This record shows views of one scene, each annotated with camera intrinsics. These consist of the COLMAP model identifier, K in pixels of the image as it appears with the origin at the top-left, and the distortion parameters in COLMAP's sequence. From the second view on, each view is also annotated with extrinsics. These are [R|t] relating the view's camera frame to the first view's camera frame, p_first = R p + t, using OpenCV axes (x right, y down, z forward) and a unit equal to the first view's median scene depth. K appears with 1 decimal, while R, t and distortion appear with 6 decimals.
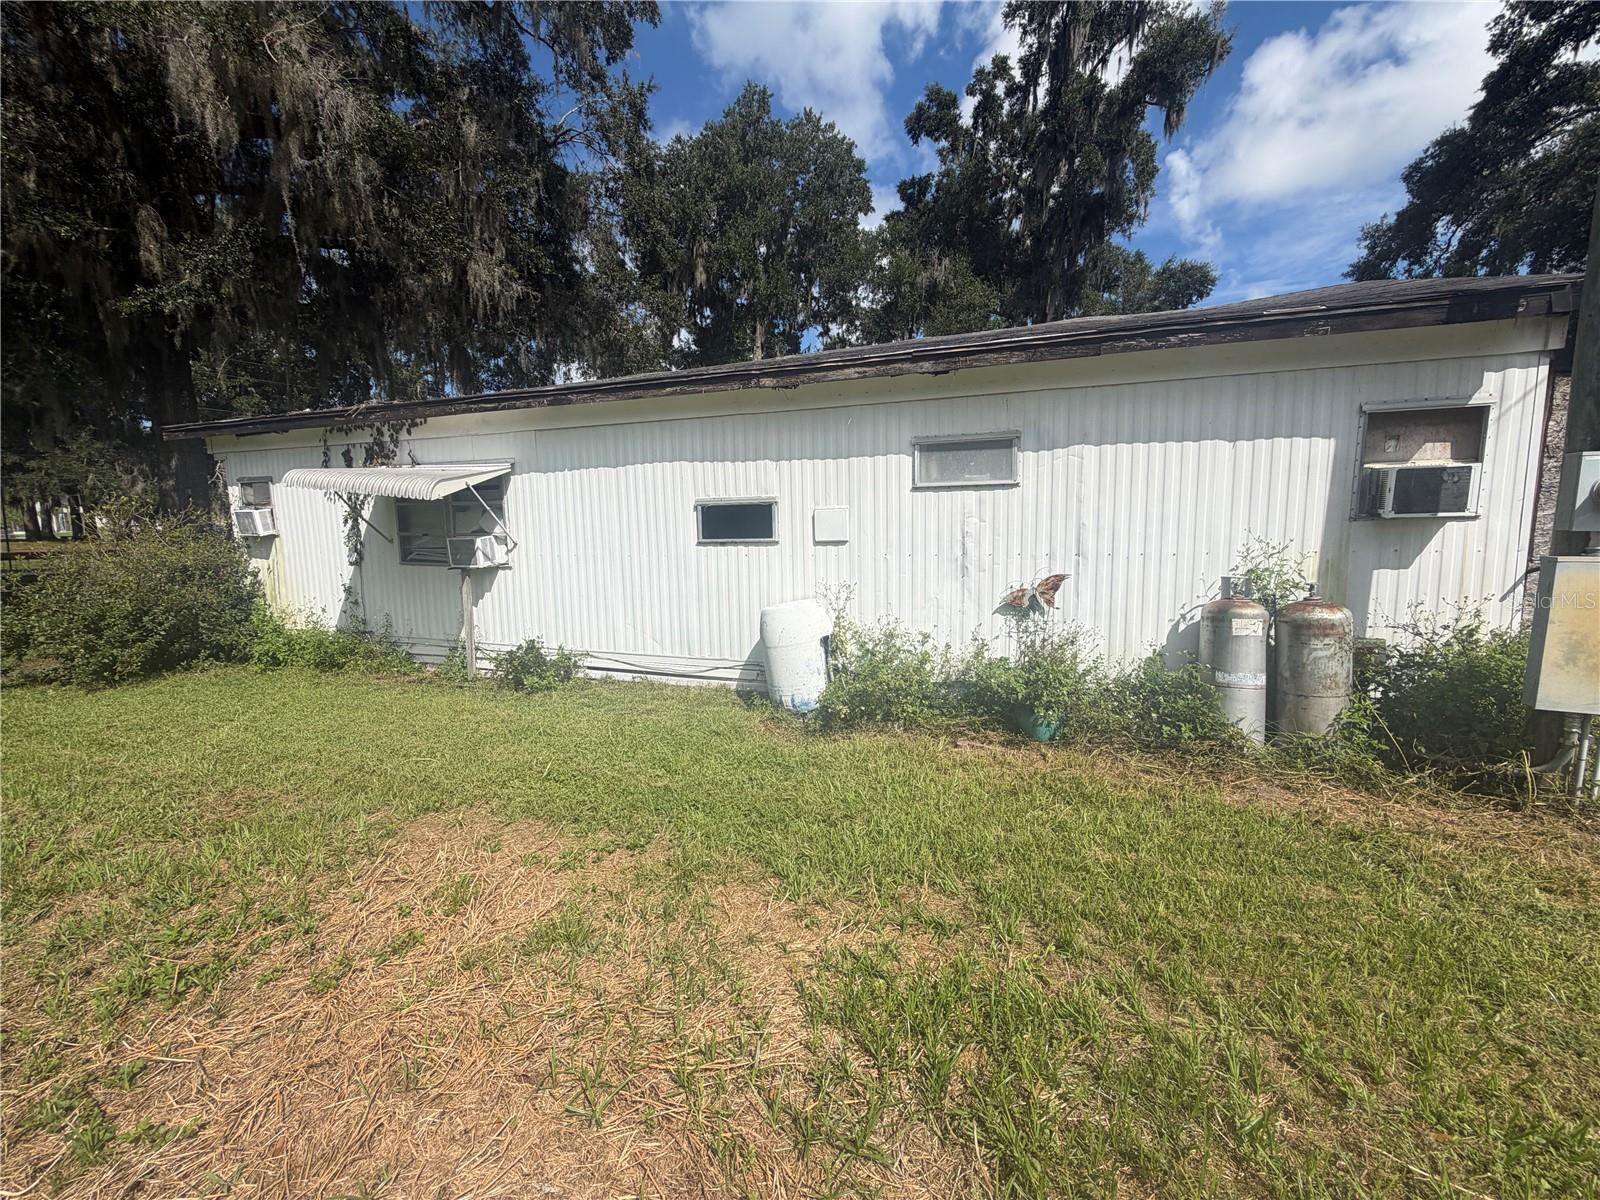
lens RADIAL K [[636.3, 0, 789.0], [0, 636.3, 597.3], [0, 0, 1]] dist [0.007447, -0.001705]
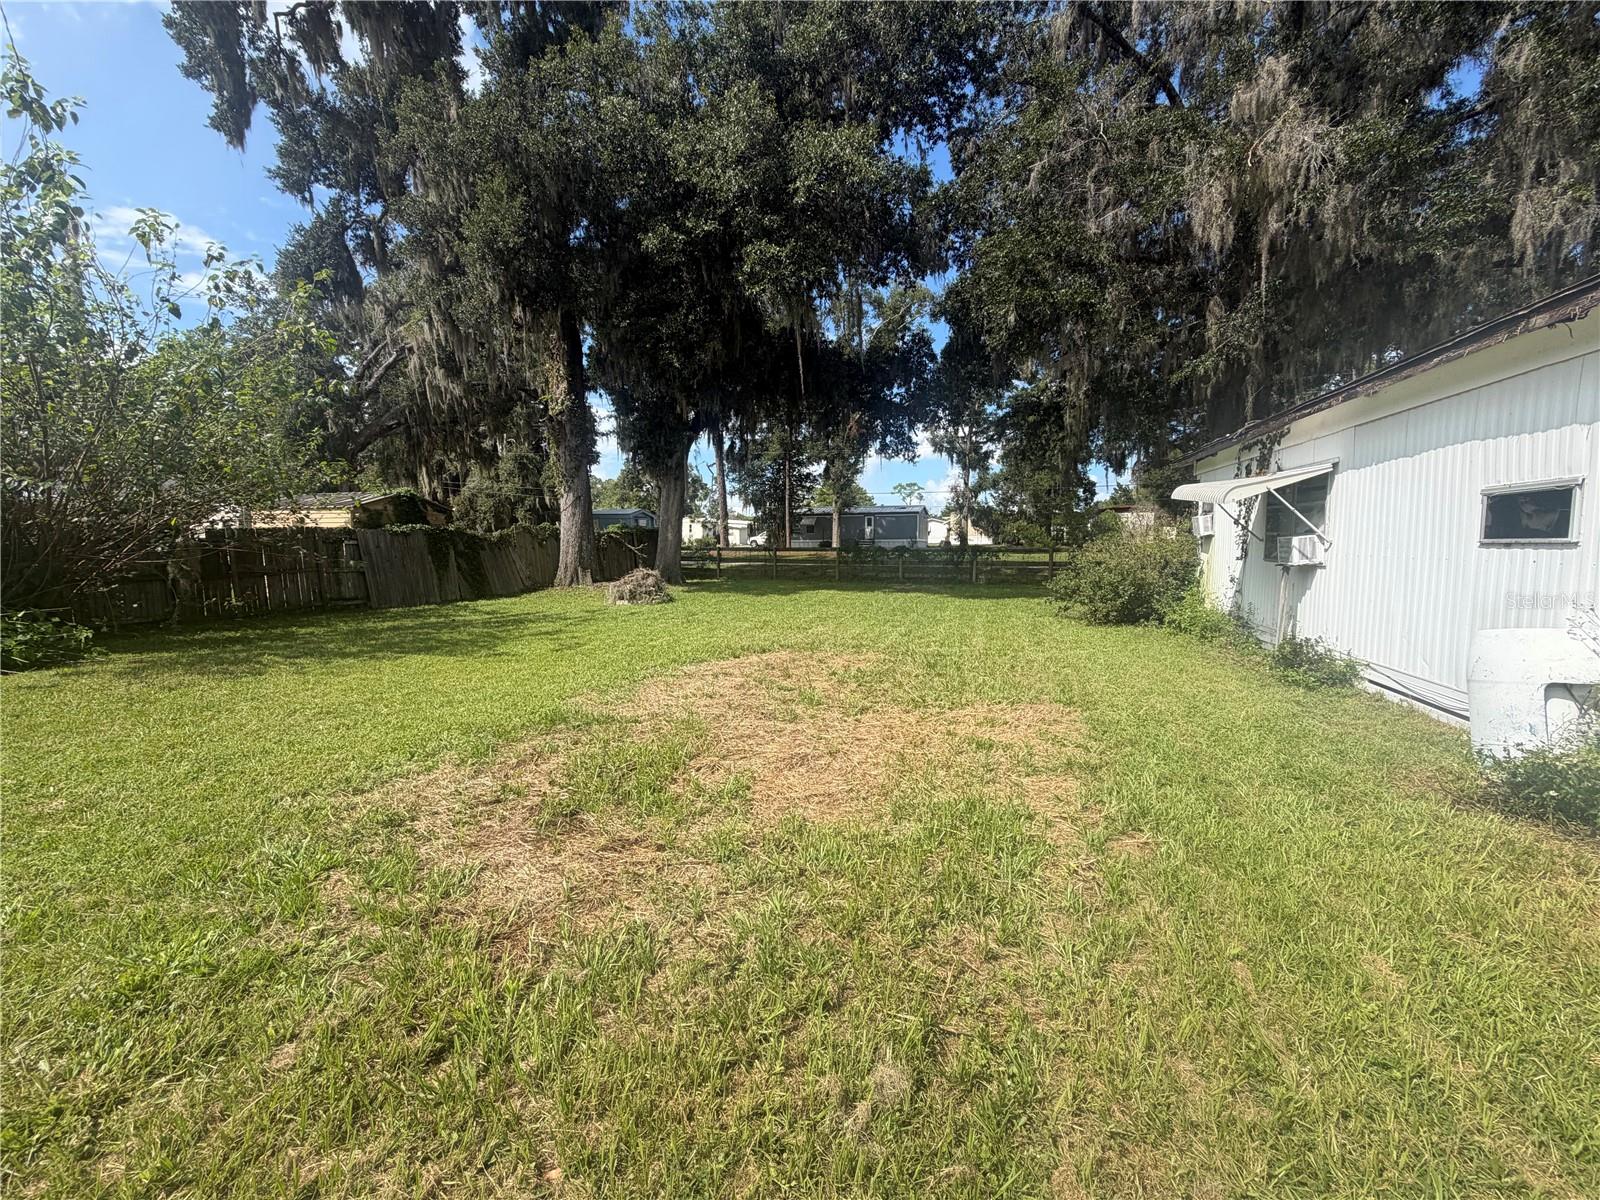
lens RADIAL K [[636.3, 0, 792.7], [0, 636.3, 604.2], [0, 0, 1]] dist [0.007447, -0.001705]
pose [[0.038880, 0.113004, -0.992834, 0.549796], [-0.114049, 0.987594, 0.107941, -0.001594], [0.992714, 0.109035, 0.051286, 0.124029]]
